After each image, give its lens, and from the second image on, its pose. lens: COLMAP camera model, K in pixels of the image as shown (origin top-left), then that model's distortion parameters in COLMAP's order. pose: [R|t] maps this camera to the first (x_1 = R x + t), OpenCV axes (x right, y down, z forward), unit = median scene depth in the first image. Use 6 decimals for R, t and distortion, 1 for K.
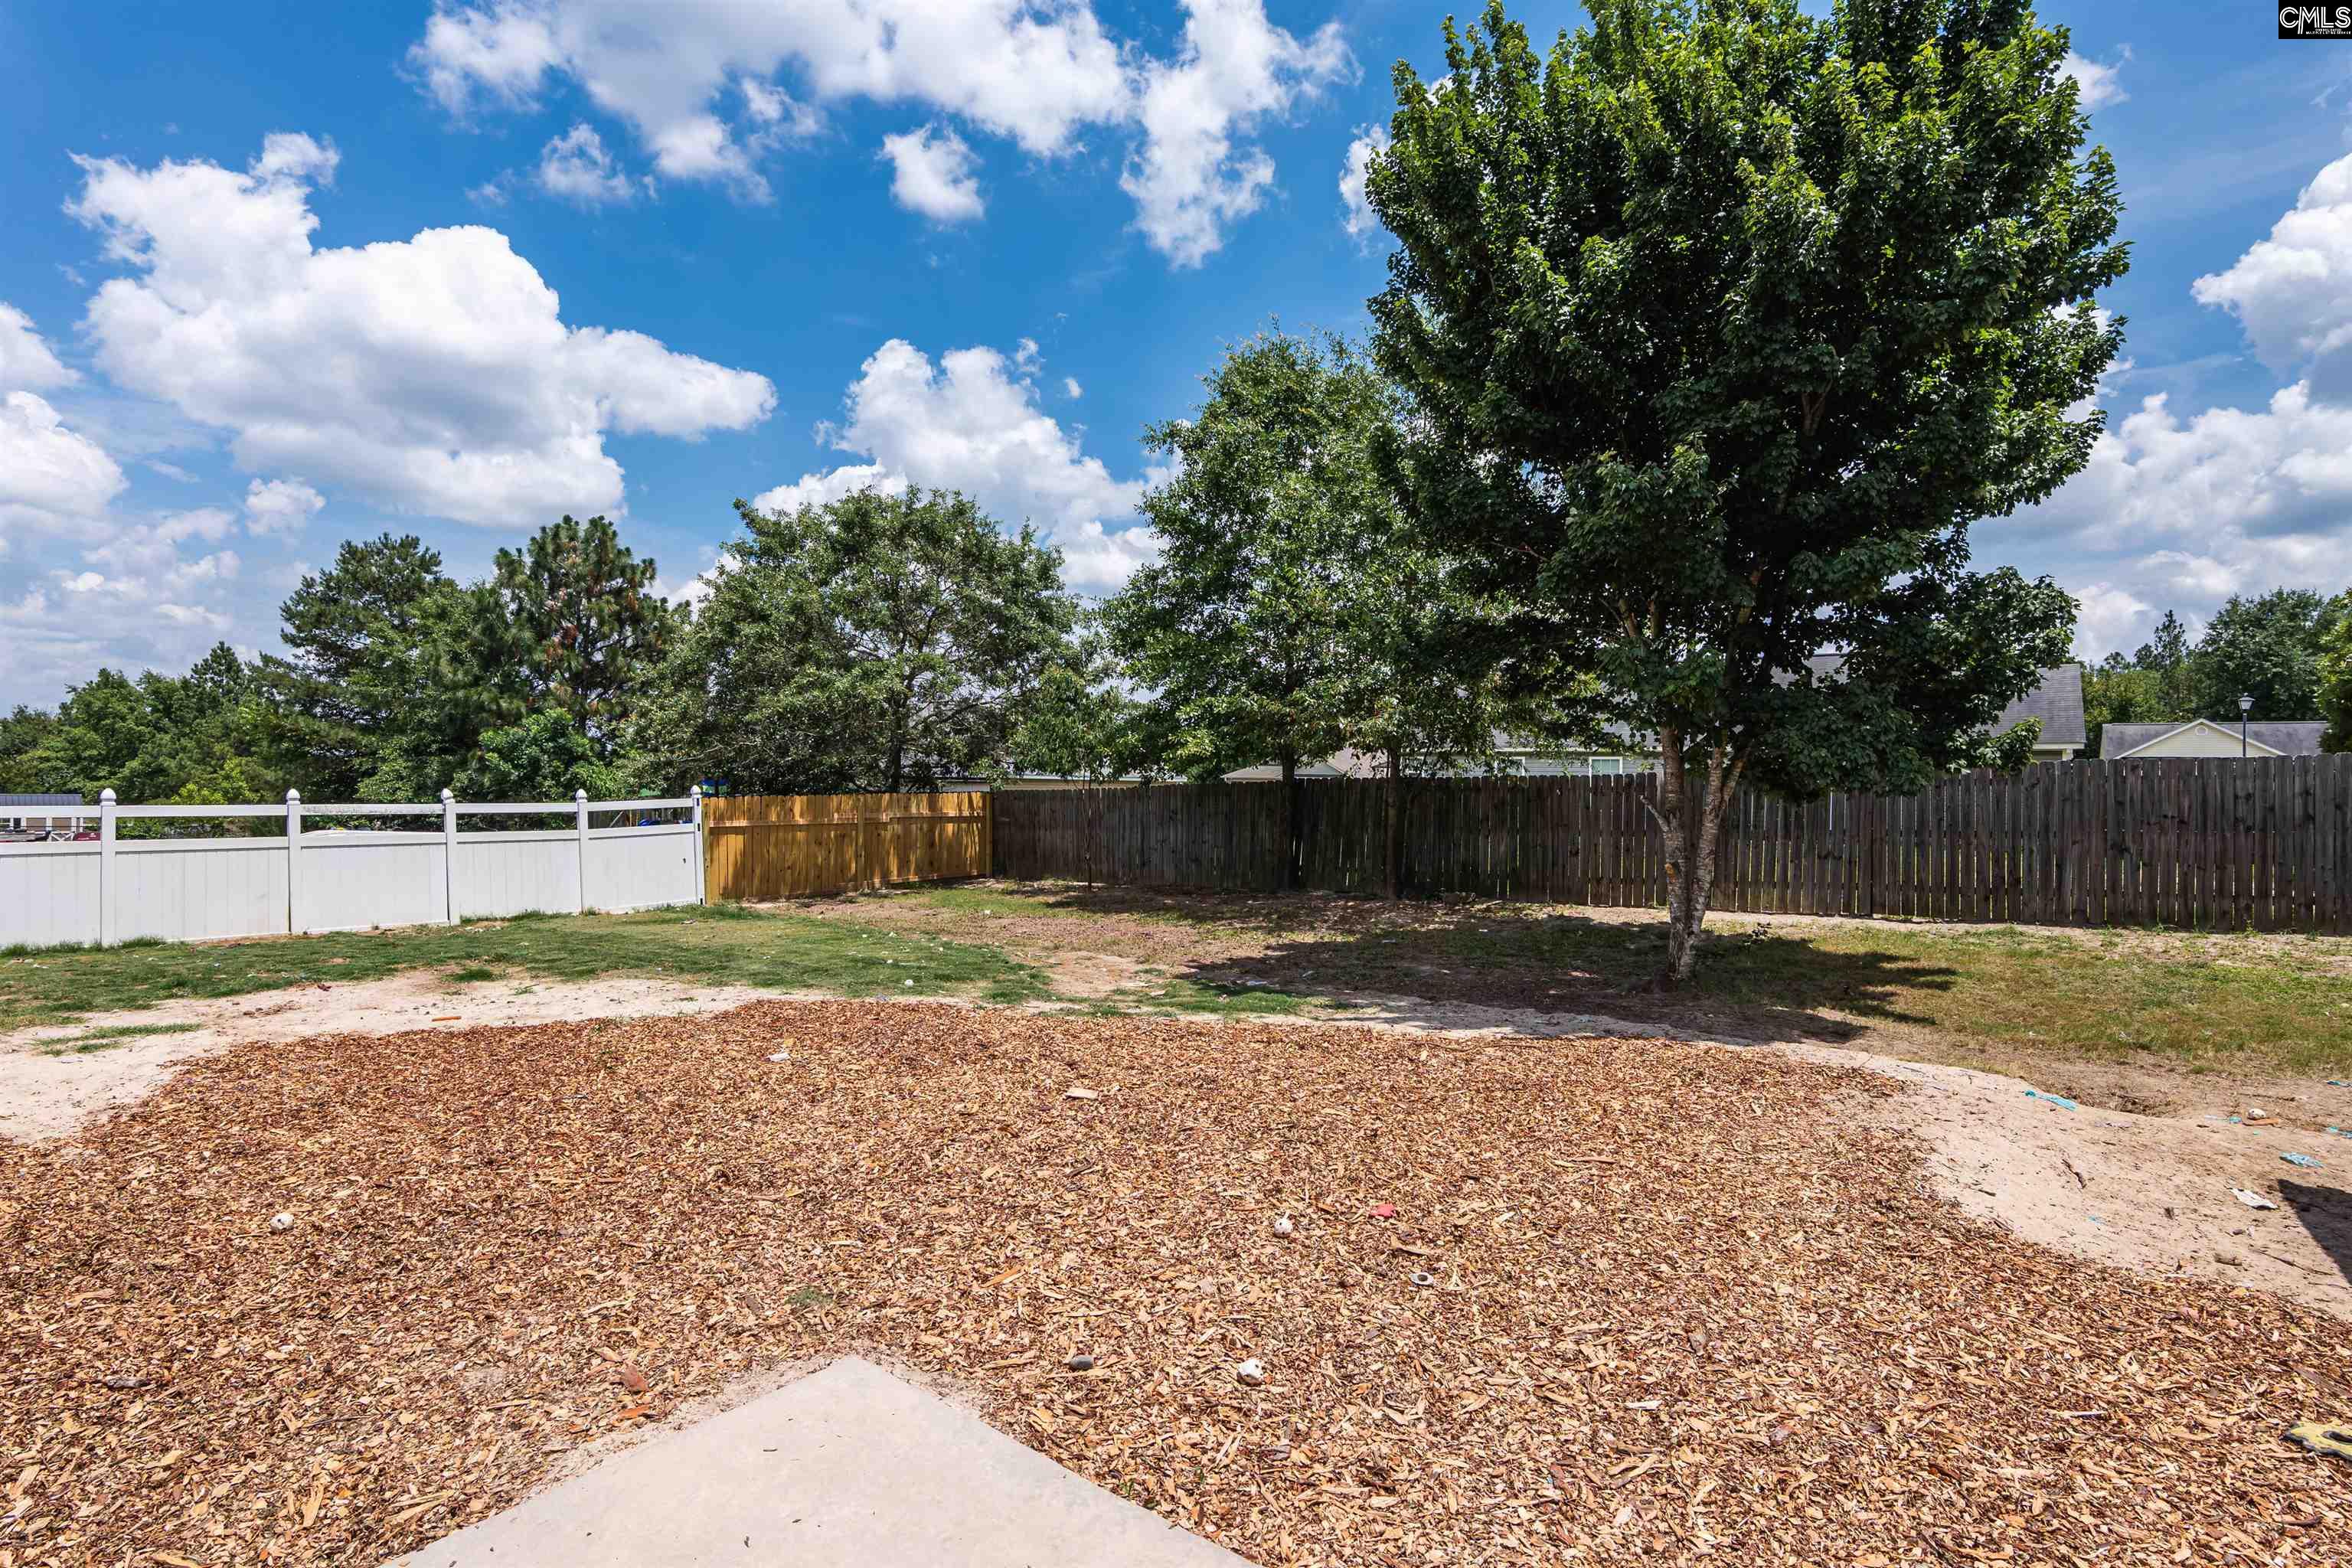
lens RADIAL K [[1096.7, 0, 1229.2], [0, 1096.7, 783.5], [0, 0, 1]] dist [-0.019250, 0.006523]
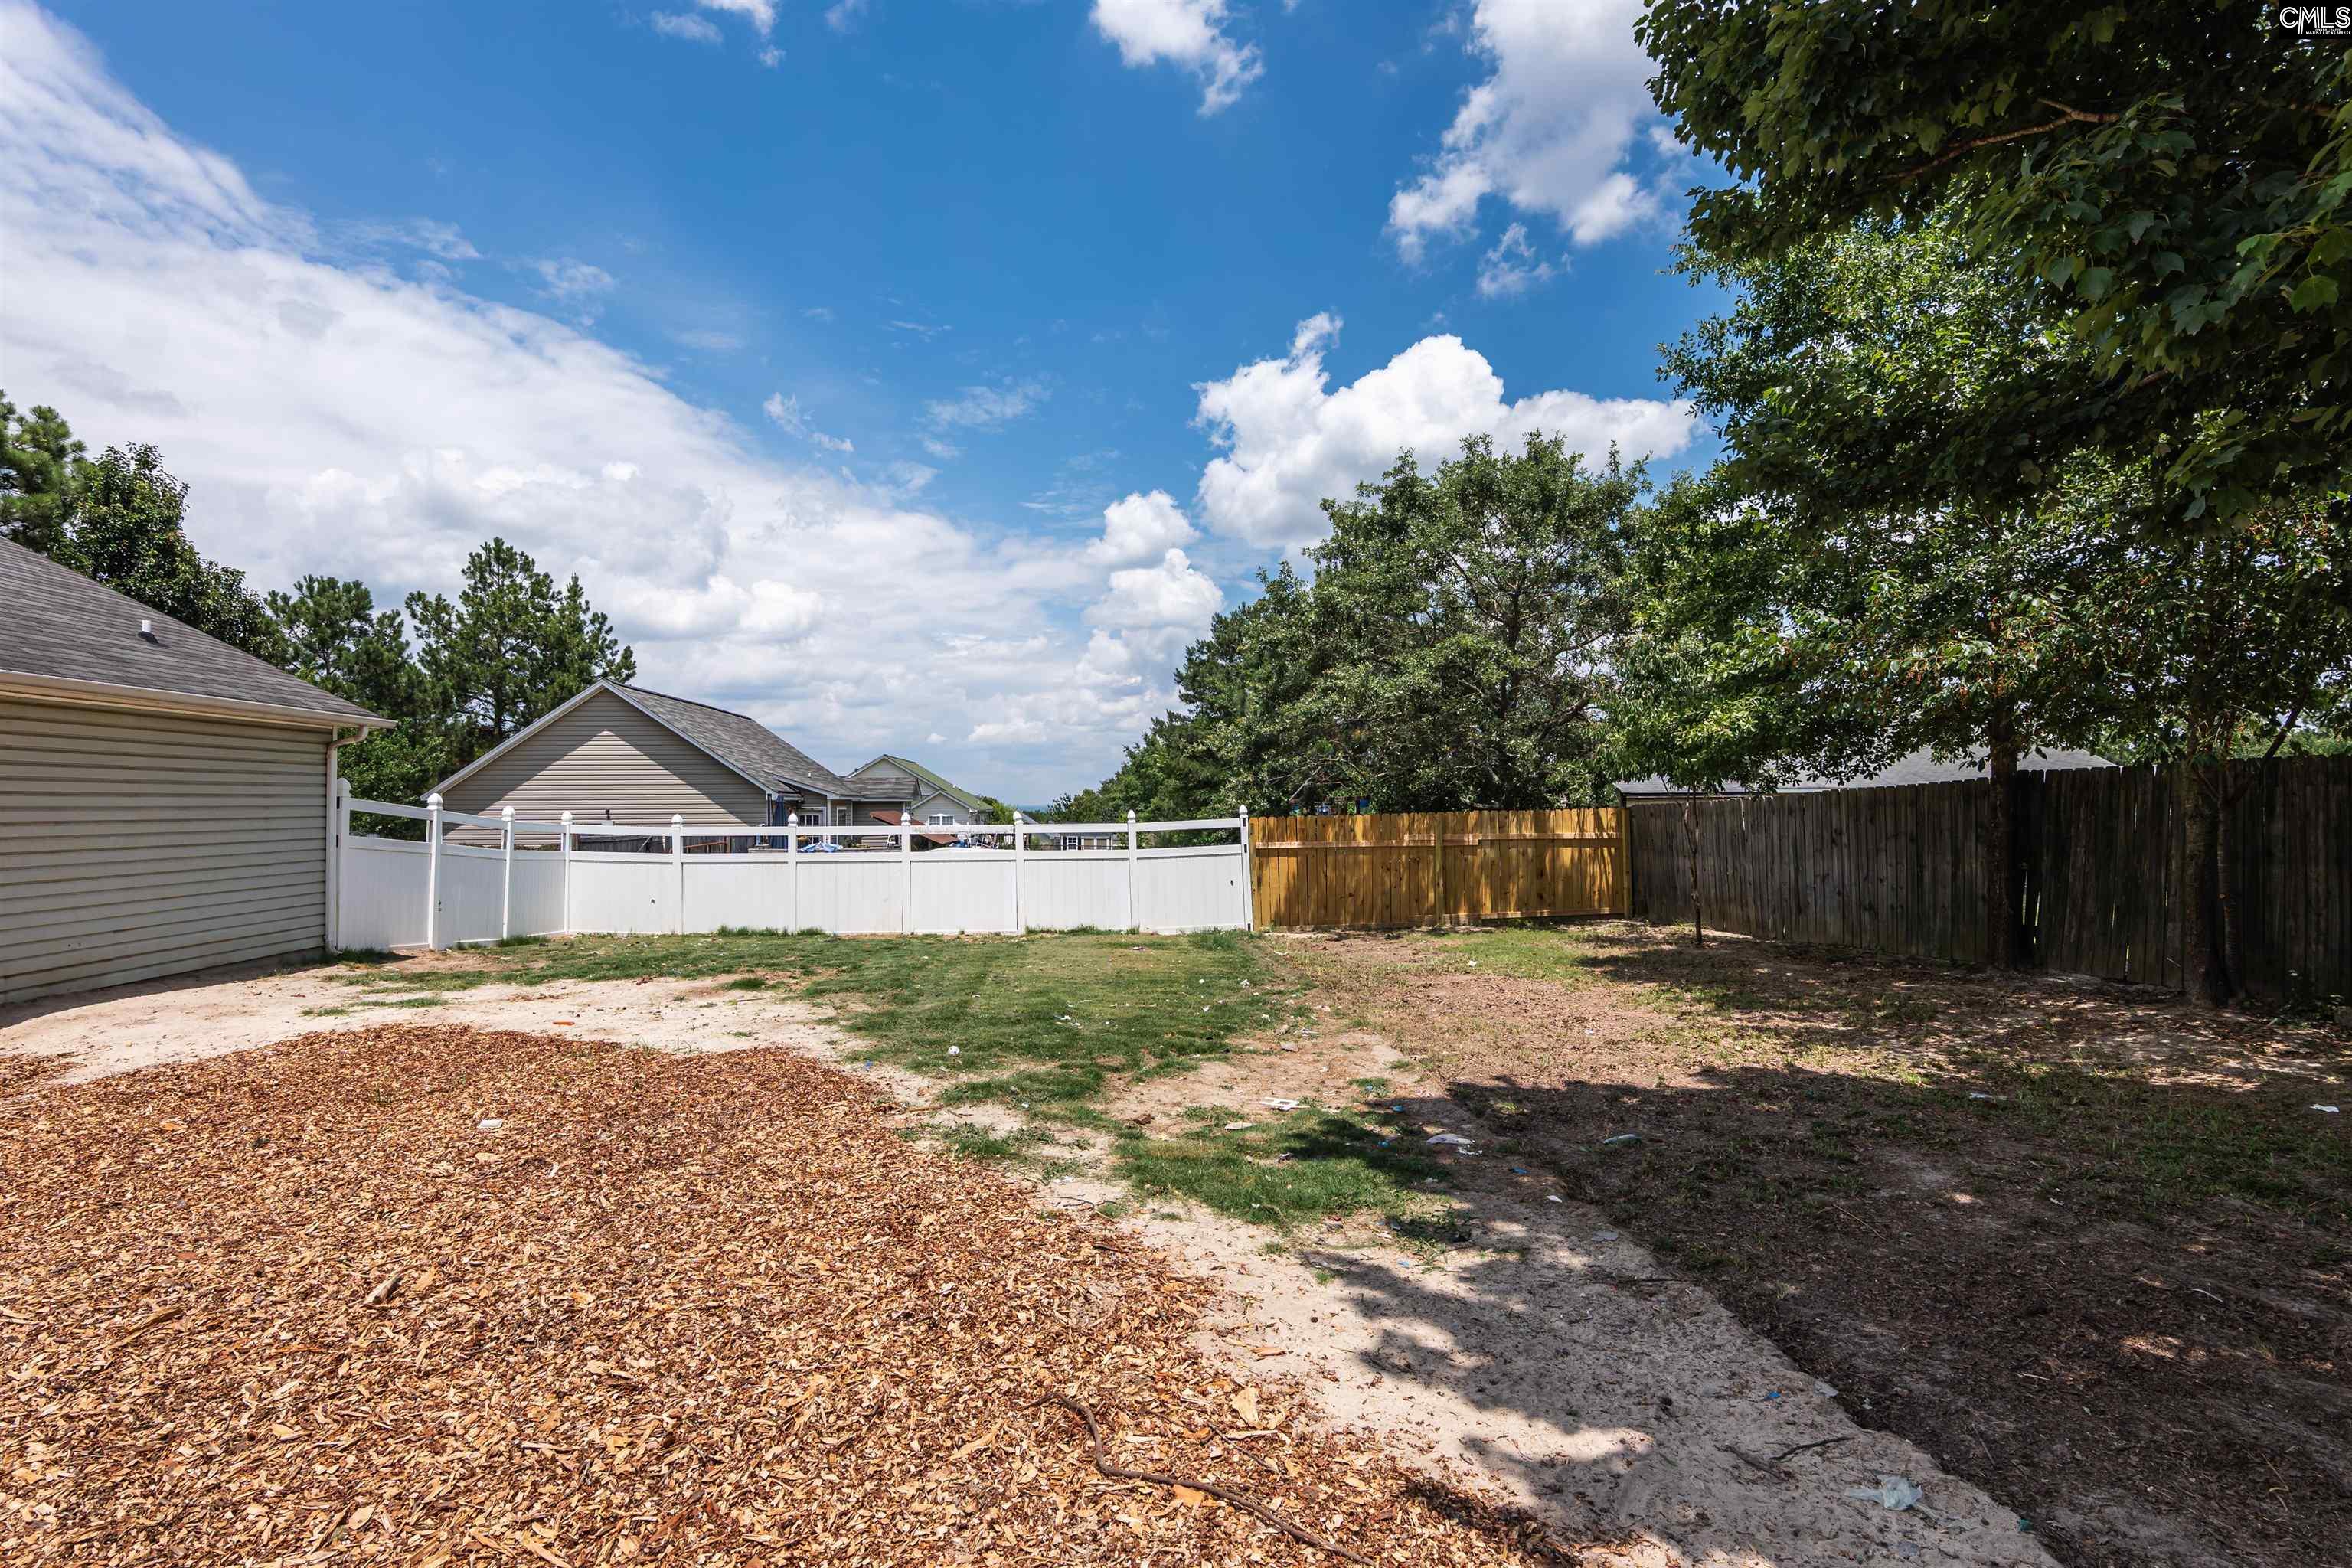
lens RADIAL K [[1105.7, 0, 1180.9], [0, 1105.7, 785.2], [0, 0, 1]] dist [-0.022021, 0.007798]
pose [[0.667945, -0.032086, -0.743518, 0.178050], [0.016262, 0.999461, -0.028522, 0.010466], [0.744033, 0.006960, 0.668107, 0.289546]]
